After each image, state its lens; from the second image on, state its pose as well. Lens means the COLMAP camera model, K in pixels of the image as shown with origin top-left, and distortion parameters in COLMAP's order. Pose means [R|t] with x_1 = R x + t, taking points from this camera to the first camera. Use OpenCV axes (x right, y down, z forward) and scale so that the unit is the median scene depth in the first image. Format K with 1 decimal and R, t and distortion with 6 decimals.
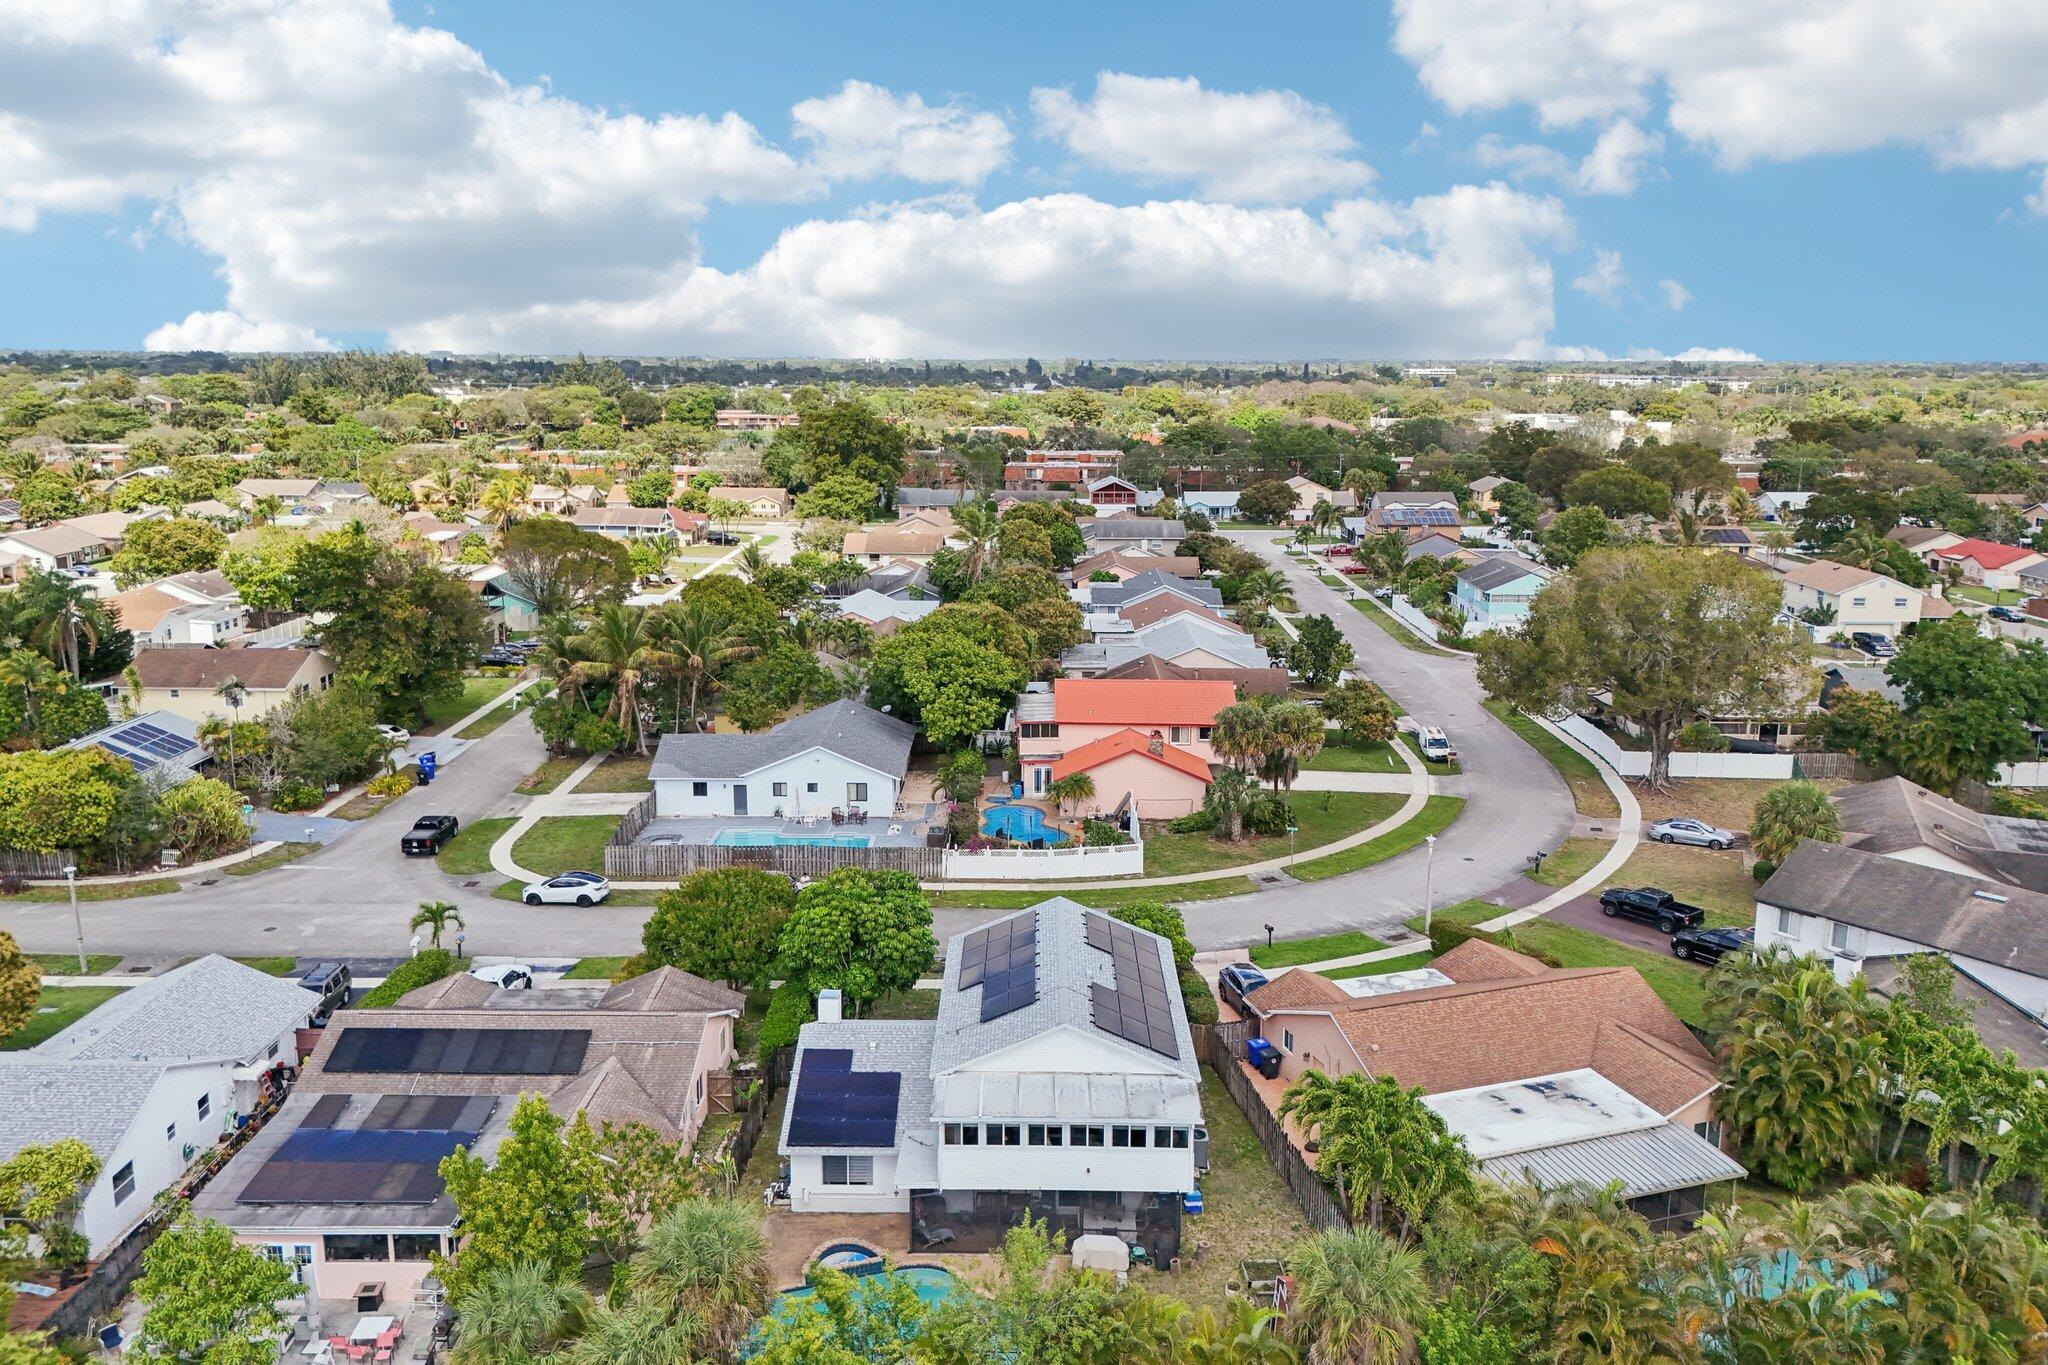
lens RADIAL K [[1483.3, 0, 1015.3], [0, 1483.3, 677.4], [0, 0, 1]] dist [0.067000, -0.050555]
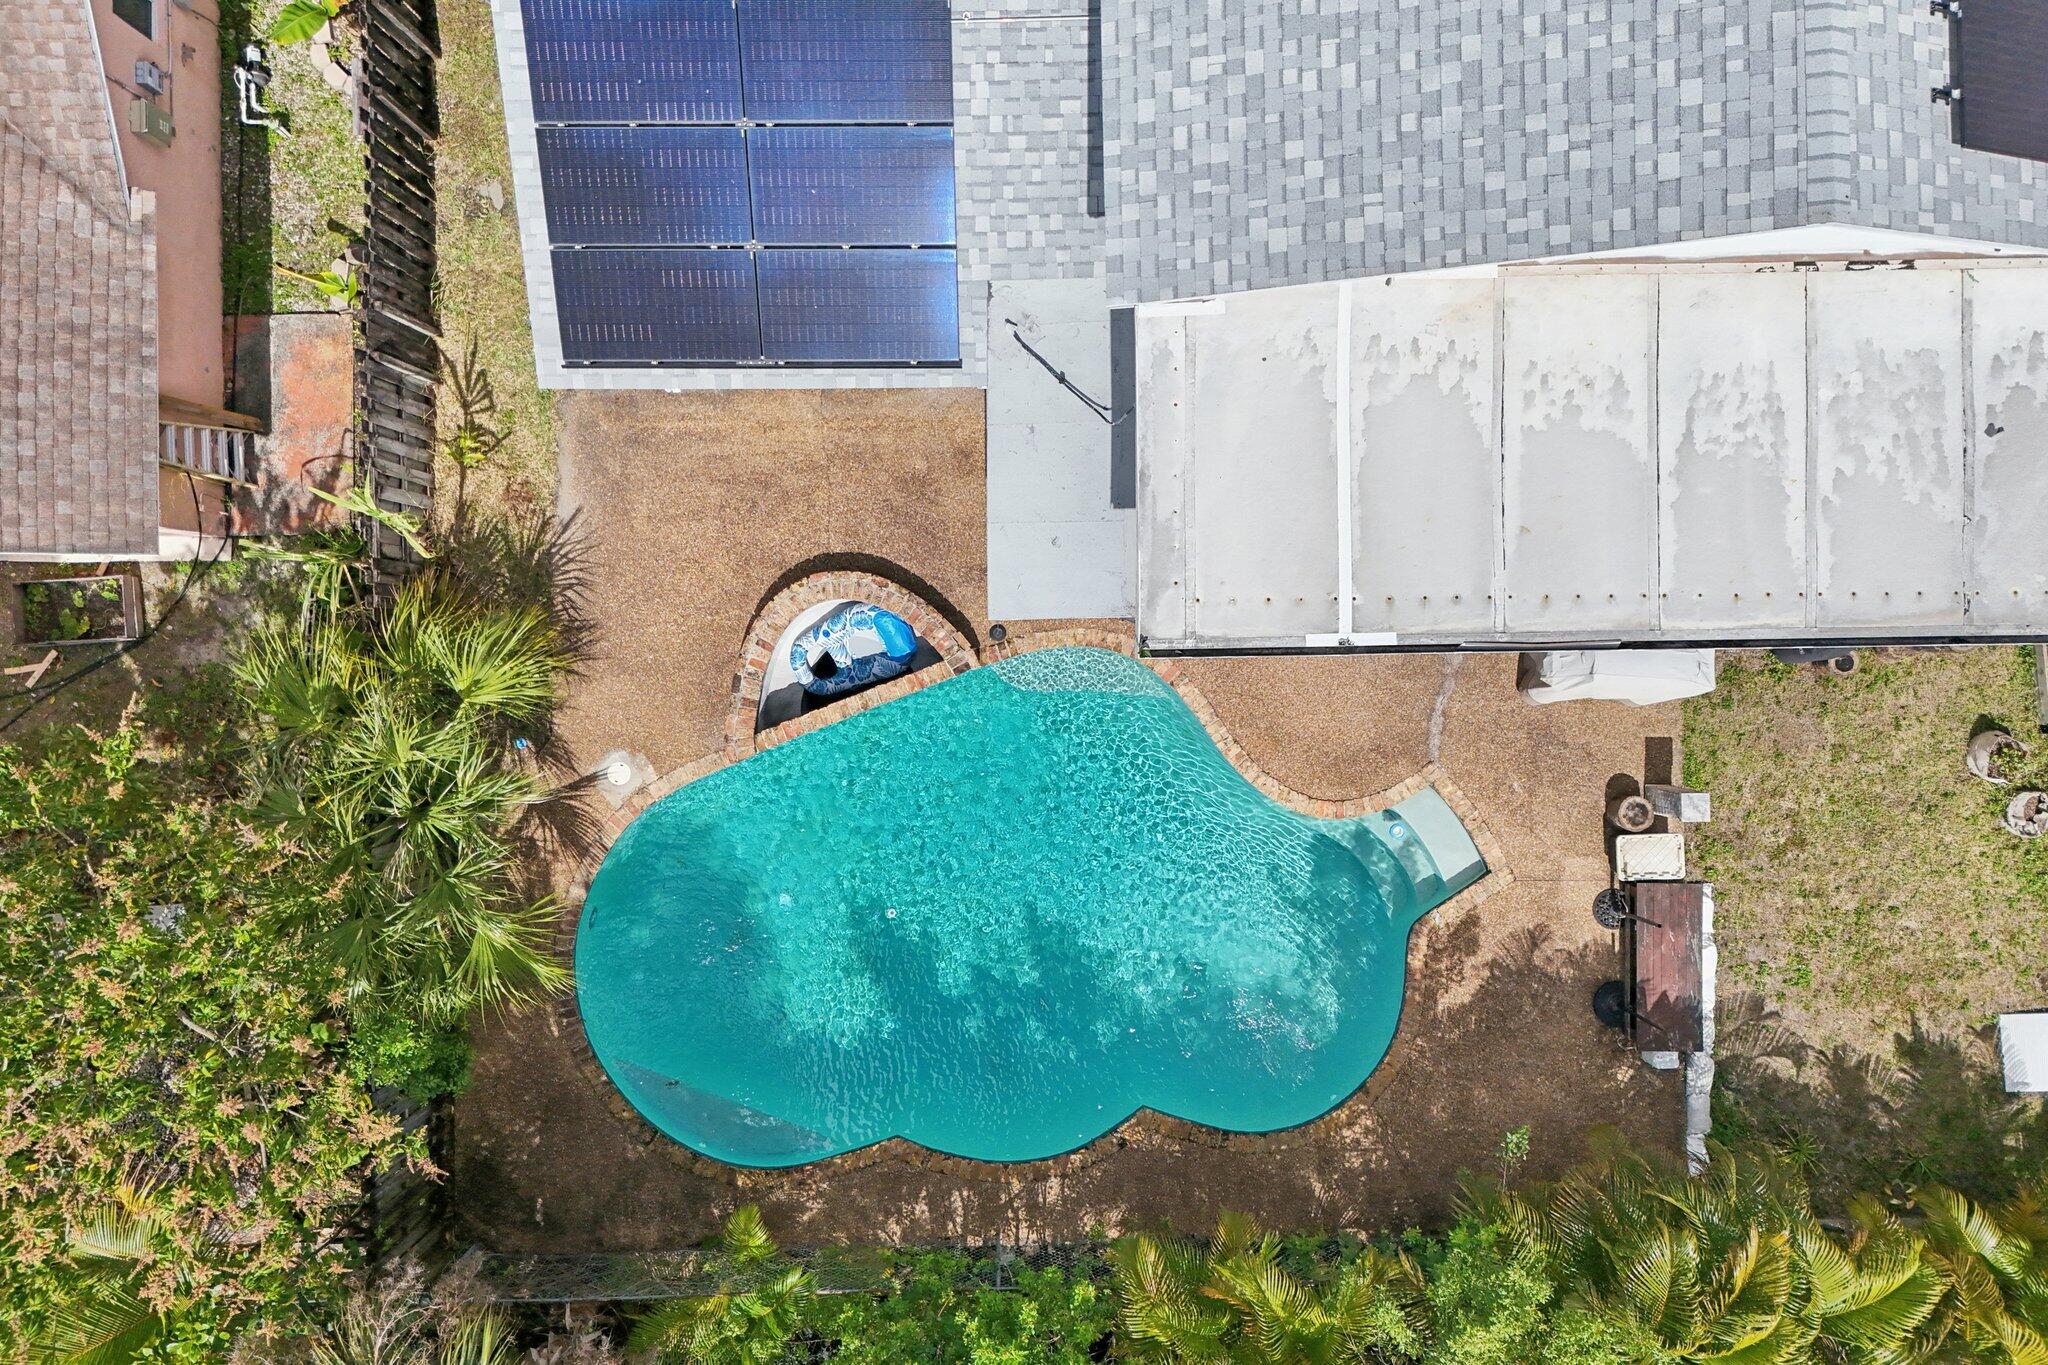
lens RADIAL K [[1520.2, 0, 1013.7], [0, 1520.2, 681.5], [0, 0, 1]] dist [0.102548, -0.131915]
pose [[0.999248, -0.035511, 0.015545, -0.046085], [-0.006481, 0.242325, 0.970174, 0.032450], [-0.038218, -0.969545, 0.241913, 0.517771]]
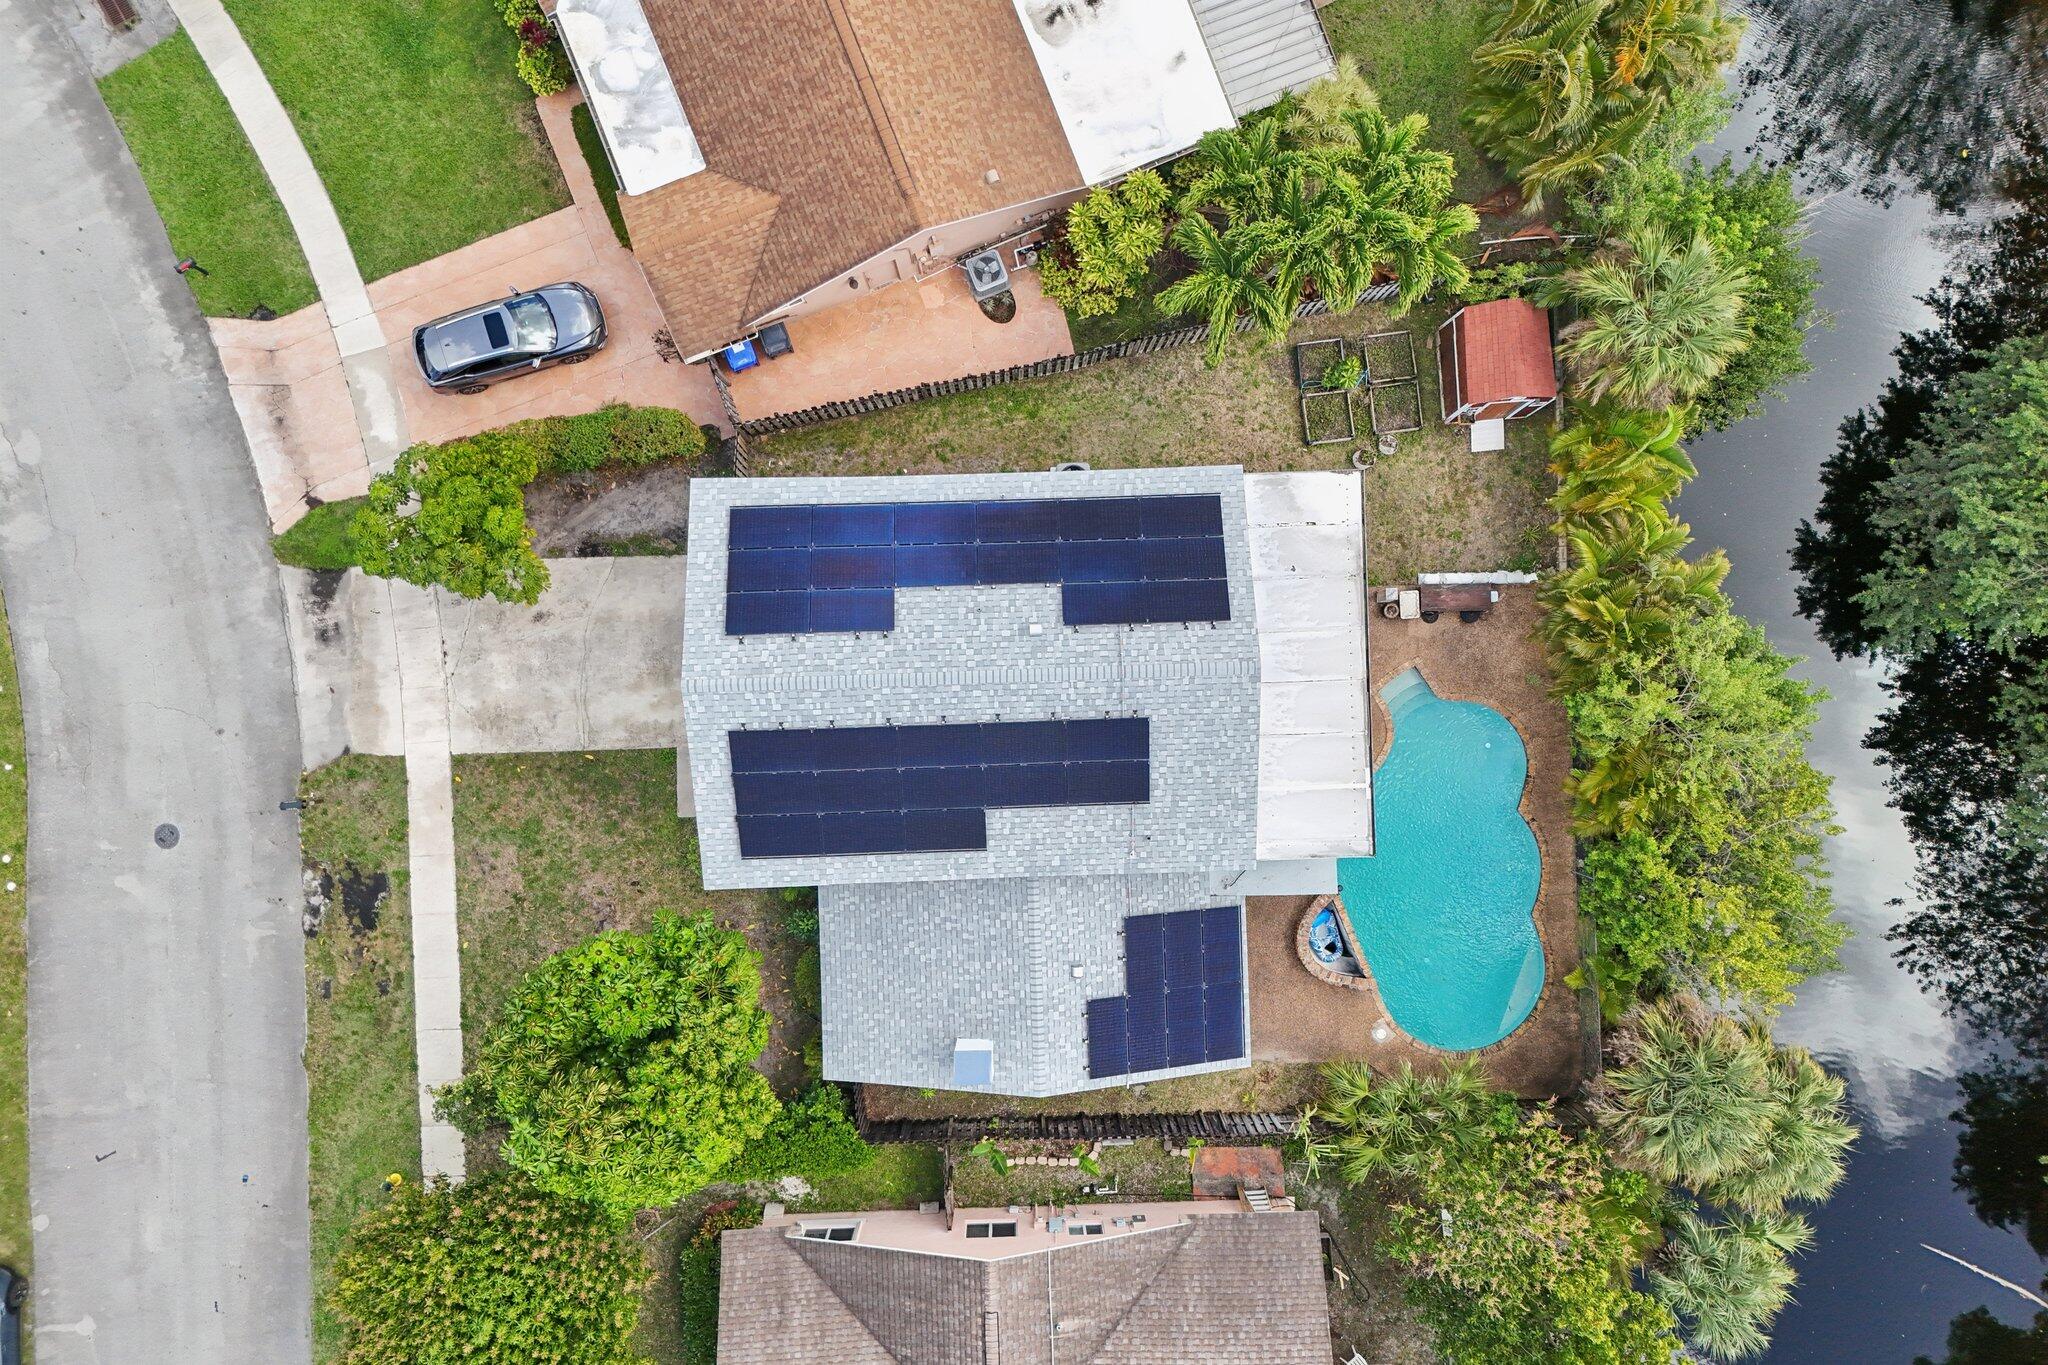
lens RADIAL K [[1520.2, 0, 1013.7], [0, 1520.2, 681.5], [0, 0, 1]] dist [0.102548, -0.131915]
pose [[-0.055979, -0.998316, -0.015218, 0.026219], [0.224958, -0.027462, 0.973981, -0.250192], [-0.972759, 0.051099, 0.226116, 0.553012]]
